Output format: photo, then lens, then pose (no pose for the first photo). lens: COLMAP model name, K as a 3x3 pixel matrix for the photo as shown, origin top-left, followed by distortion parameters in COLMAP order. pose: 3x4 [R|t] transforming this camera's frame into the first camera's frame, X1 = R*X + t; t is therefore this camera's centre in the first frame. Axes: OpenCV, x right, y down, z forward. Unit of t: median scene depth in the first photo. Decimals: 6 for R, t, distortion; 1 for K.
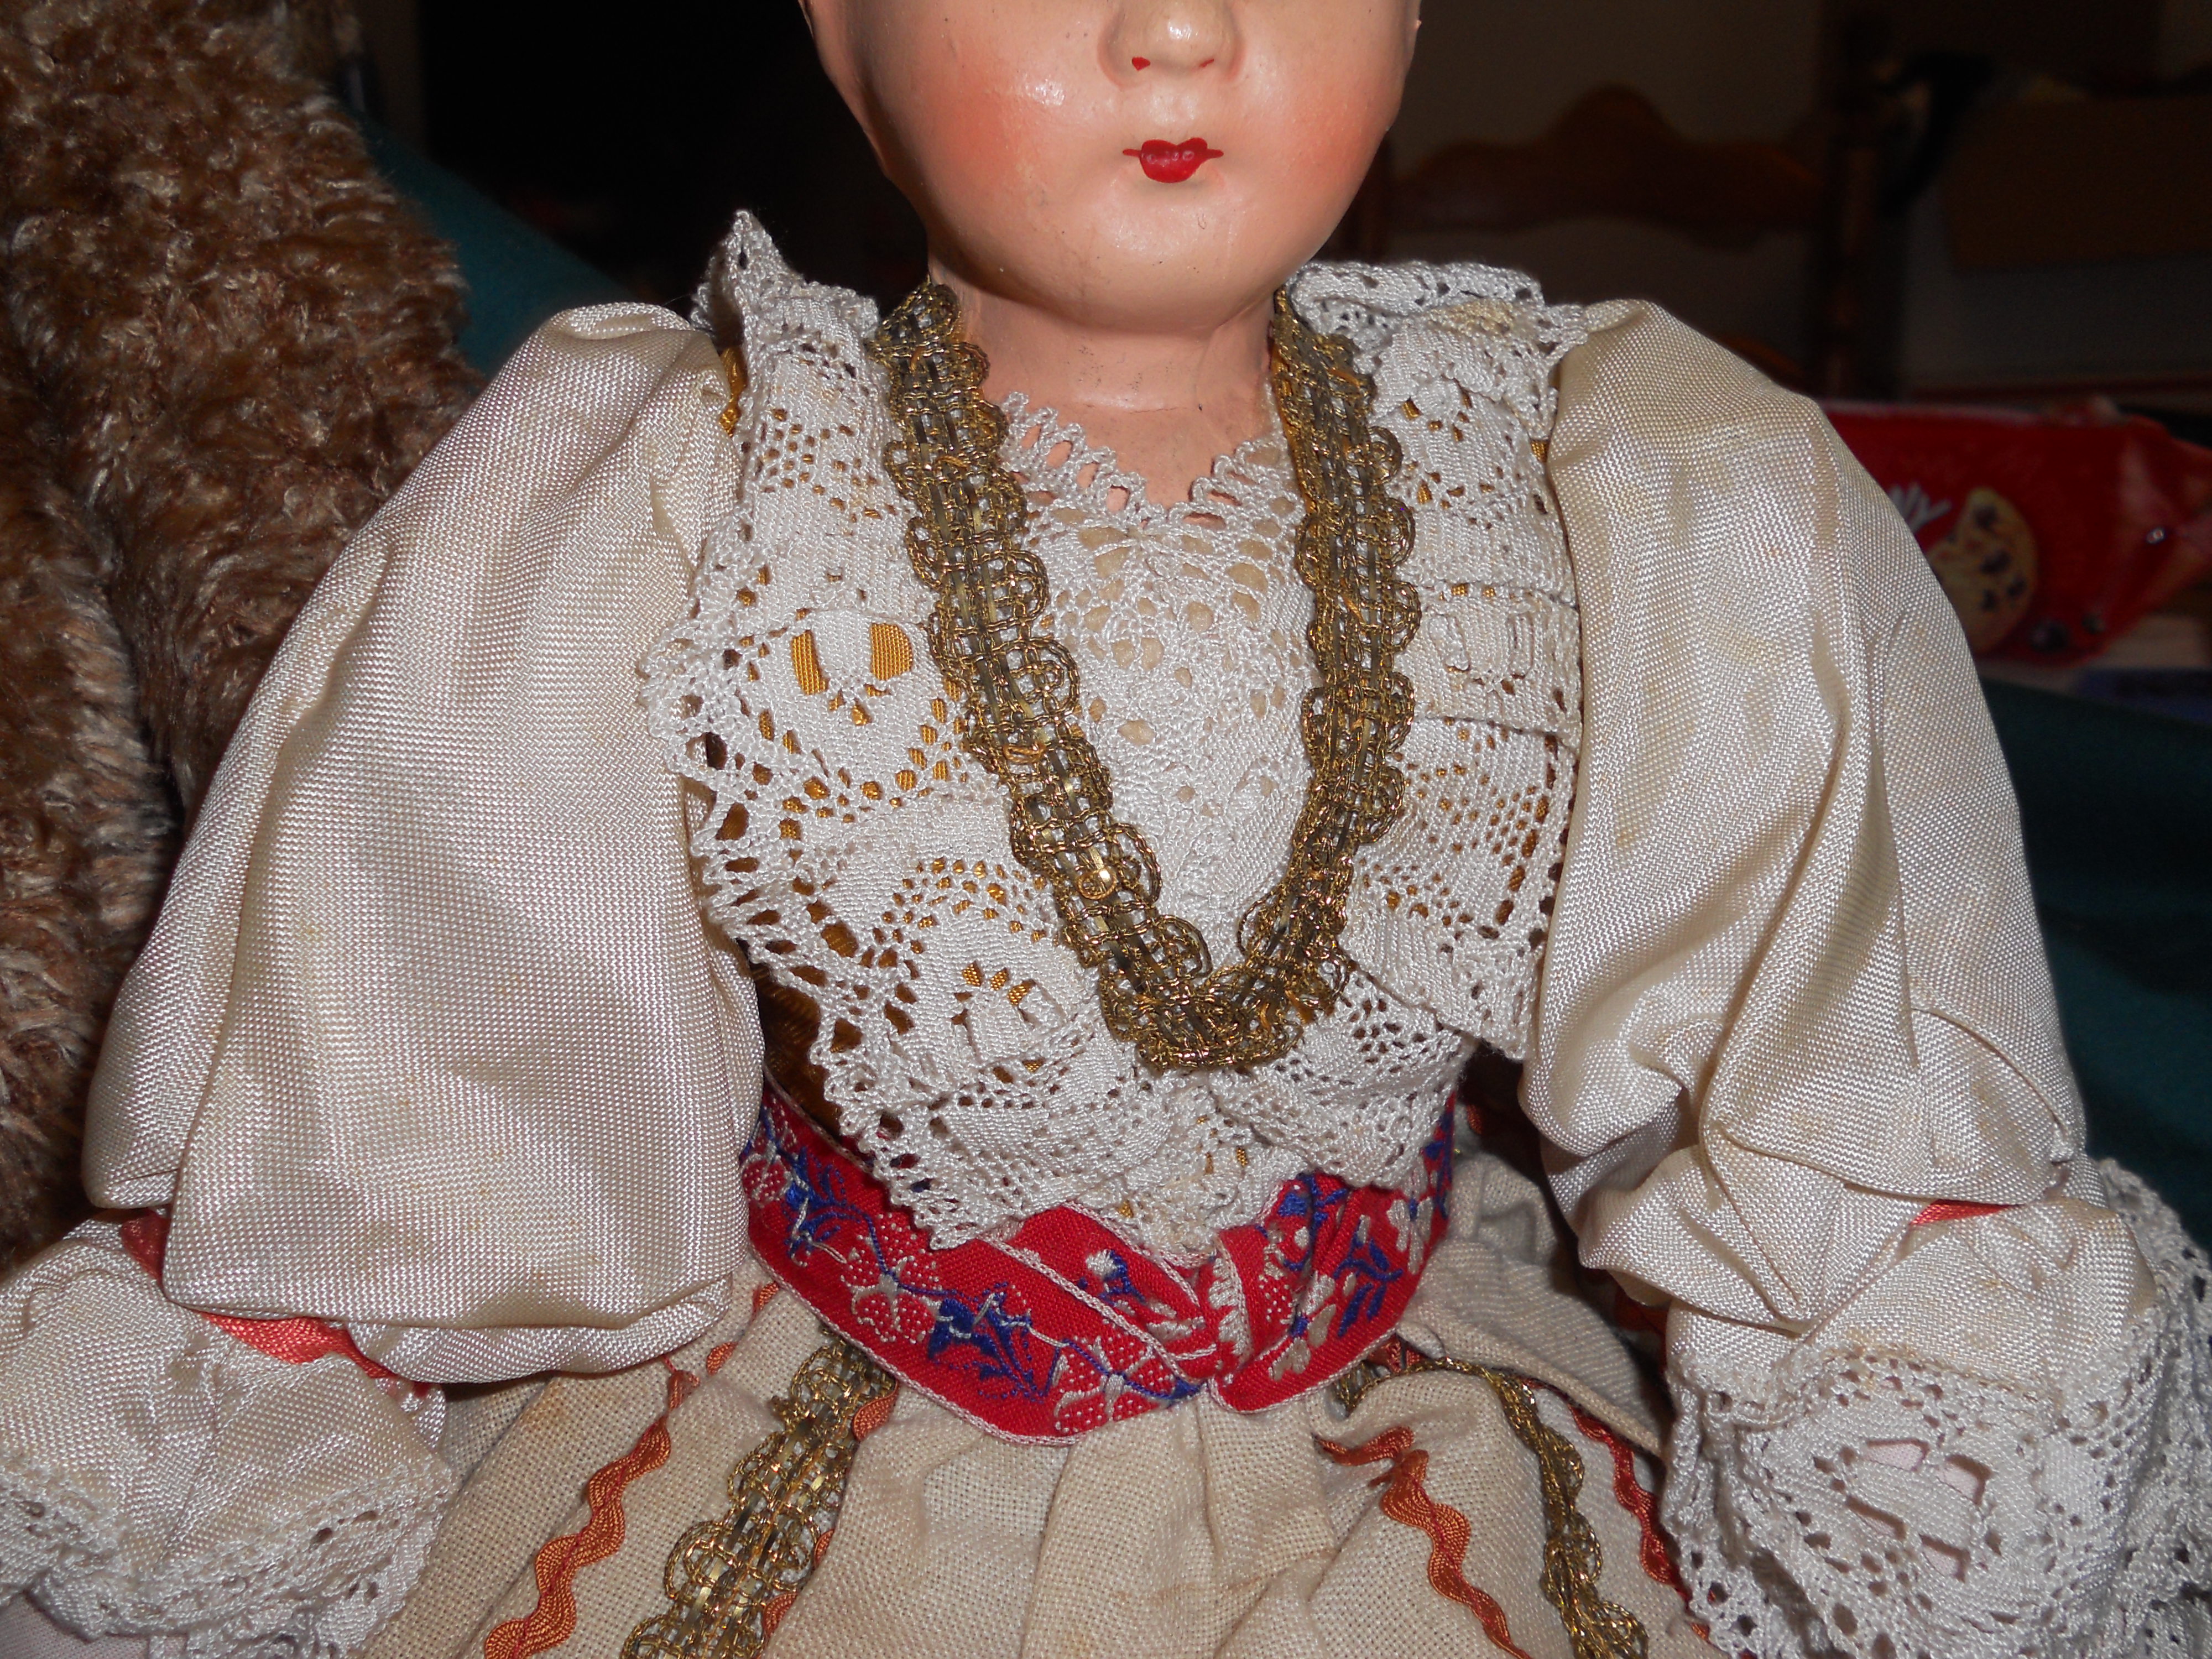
lens RADIAL K [[2017.5, 0, 934.1], [0, 2017.5, 835.3], [0, 0, 1]] dist [-0.011205, 0.312082]
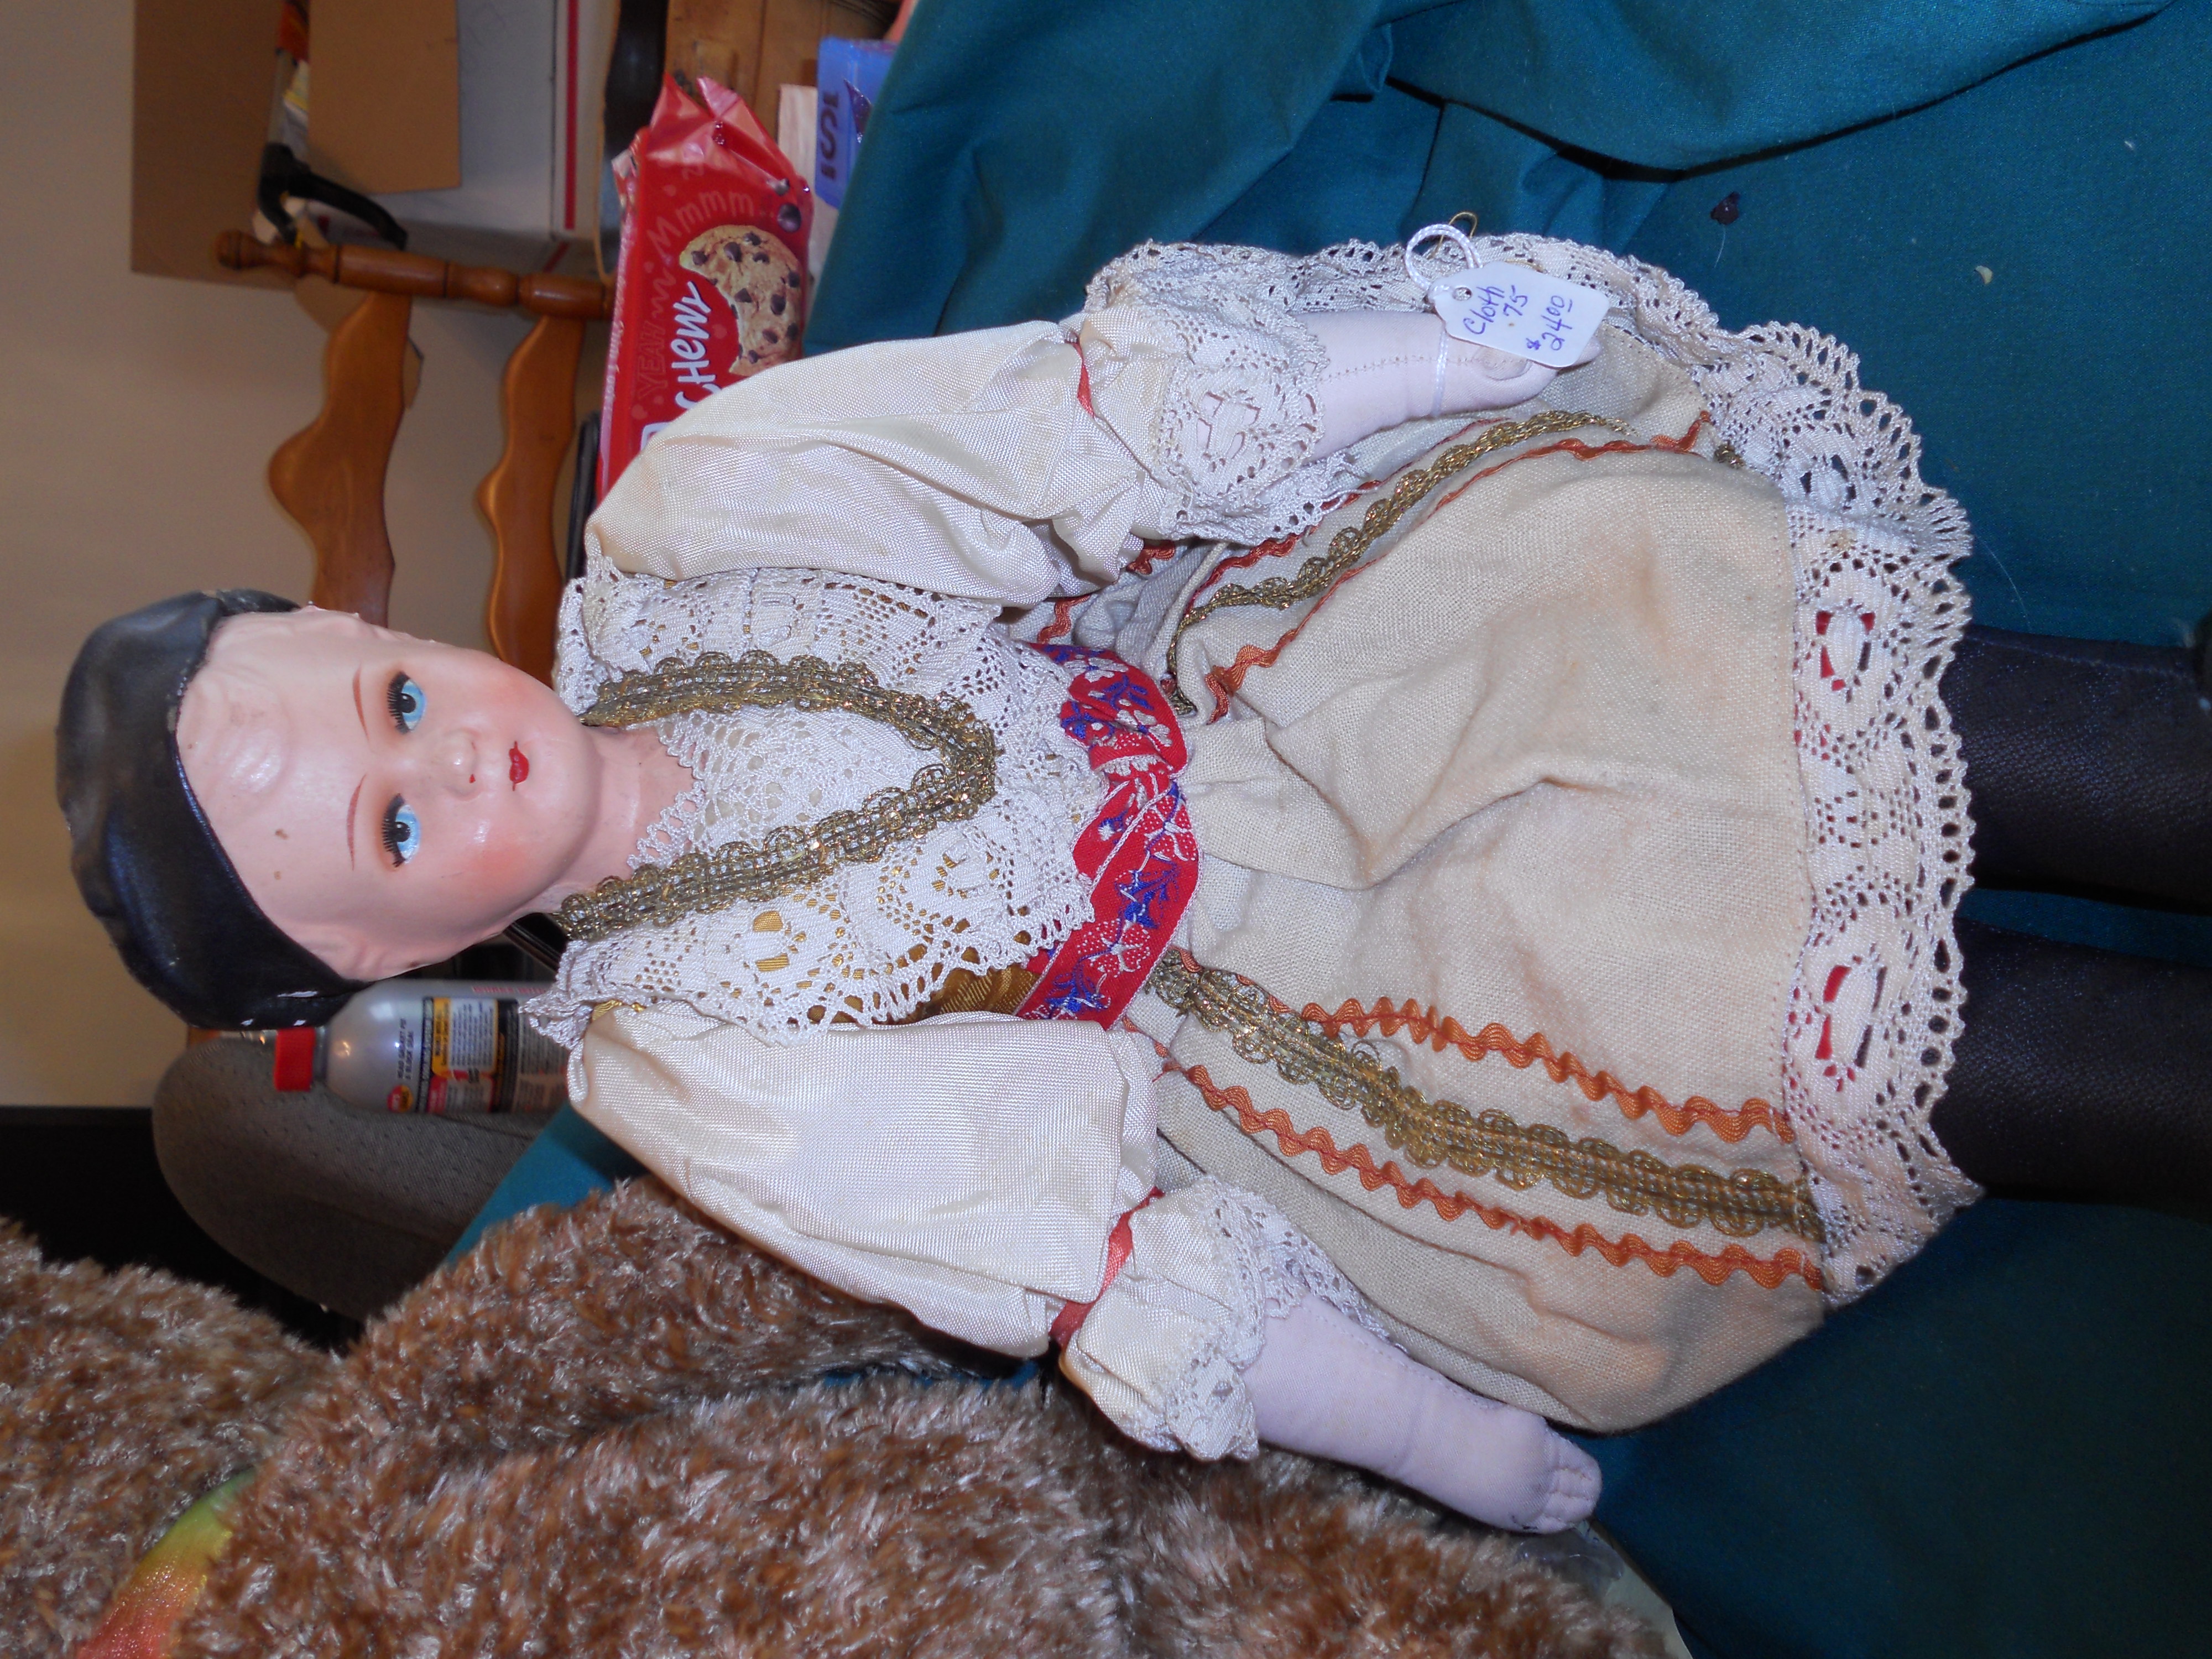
lens RADIAL K [[2037.7, 0, 1095.2], [0, 2037.7, 900.1], [0, 0, 1]] dist [0.070371, 0.011104]
pose [[0.019858, -0.992286, 0.122366, -0.212167], [0.997502, 0.027962, 0.064872, 0.084908], [-0.067794, 0.120772, 0.990363, -0.862252]]
